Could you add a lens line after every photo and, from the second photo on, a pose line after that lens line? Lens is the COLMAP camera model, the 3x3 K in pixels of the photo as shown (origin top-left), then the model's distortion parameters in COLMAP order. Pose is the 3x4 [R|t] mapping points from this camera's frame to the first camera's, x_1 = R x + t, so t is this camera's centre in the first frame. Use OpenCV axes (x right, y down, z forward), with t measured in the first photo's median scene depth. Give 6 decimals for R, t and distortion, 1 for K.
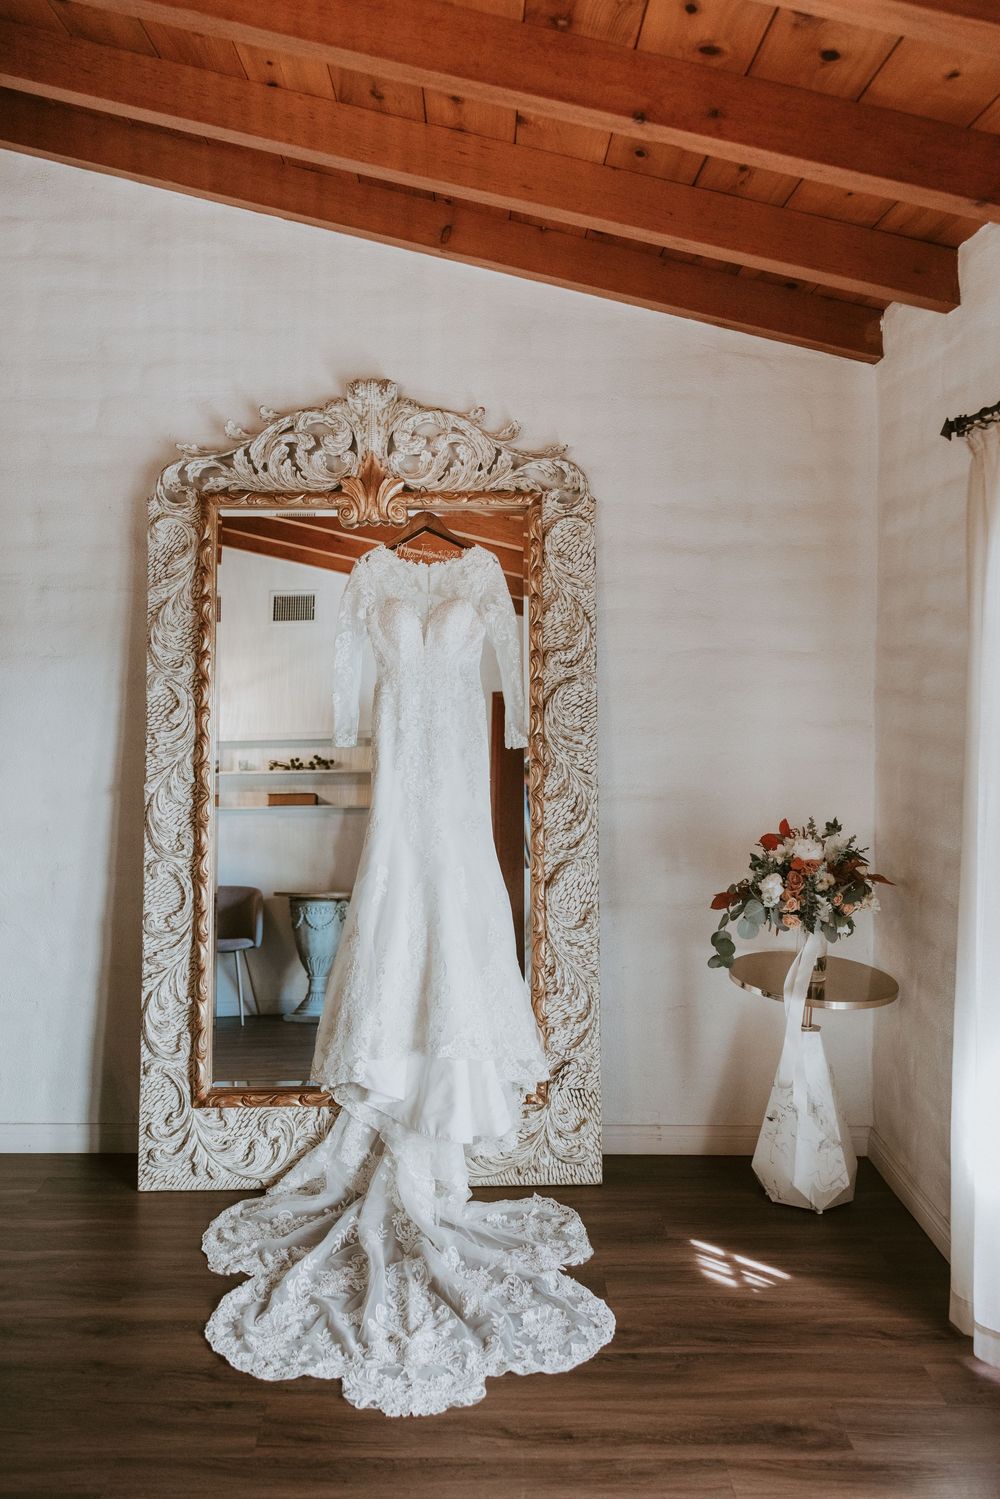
lens RADIAL K [[1204.2, 0, 501.6], [0, 1204.2, 747.3], [0, 0, 1]] dist [0.004872, 0.000243]
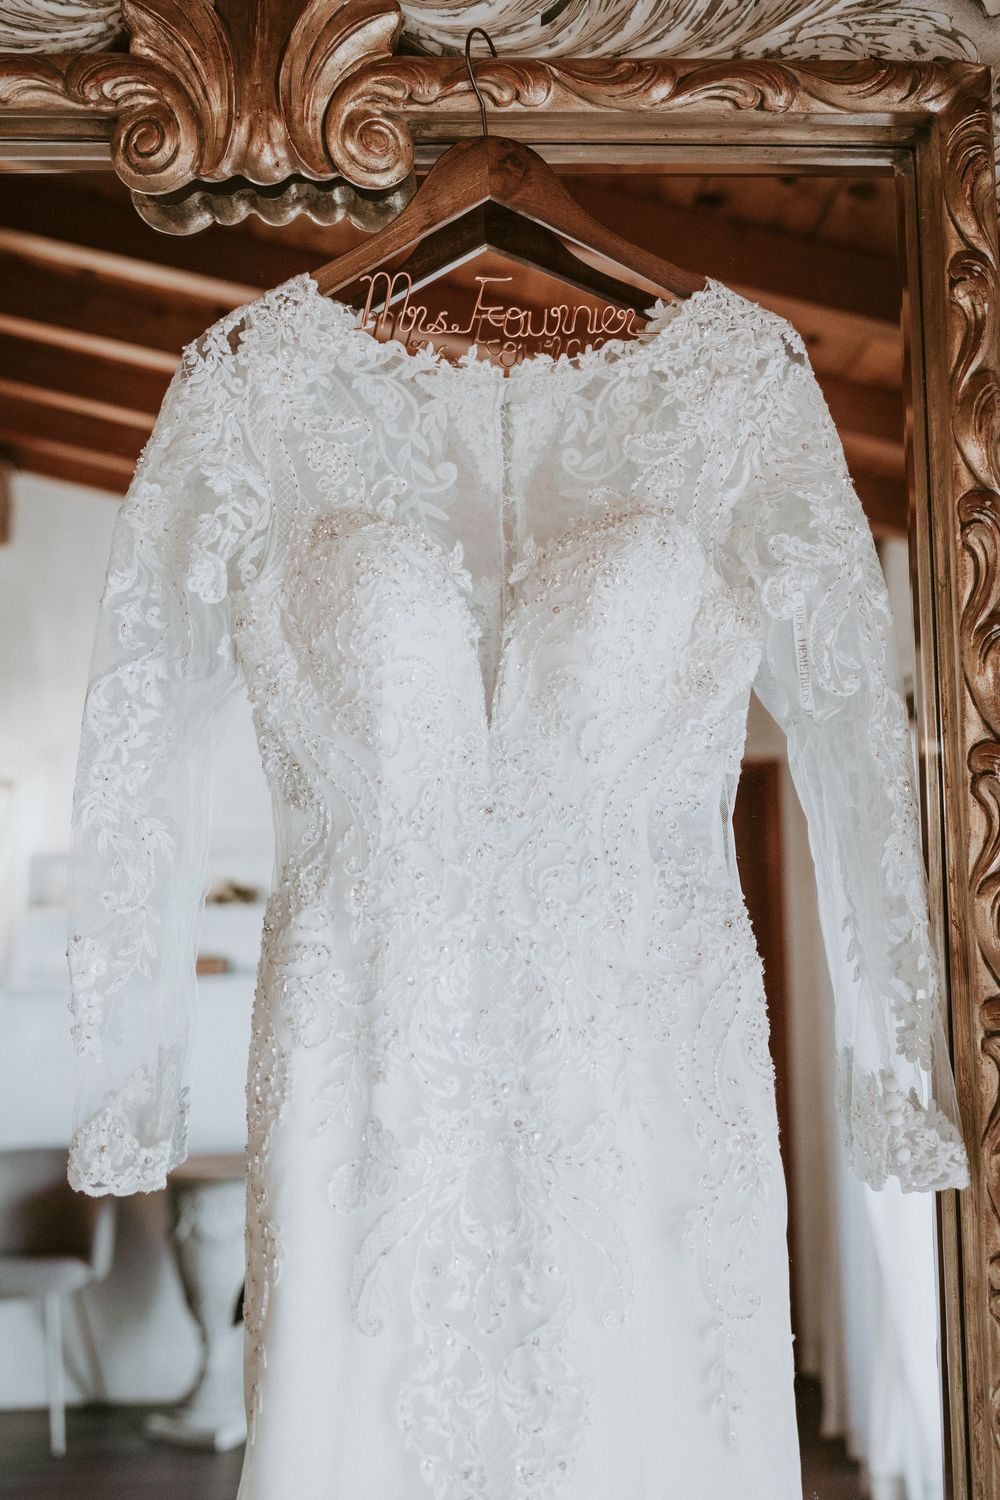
lens RADIAL K [[1412.6, 0, 499.1], [0, 1412.6, 751.5], [0, 0, 1]] dist [-0.002443, 0.000000]
pose [[0.999997, -0.001702, -0.001674, -0.061798], [0.001652, 0.999571, -0.029233, -0.071362], [0.001723, 0.029230, 0.999571, 0.738211]]
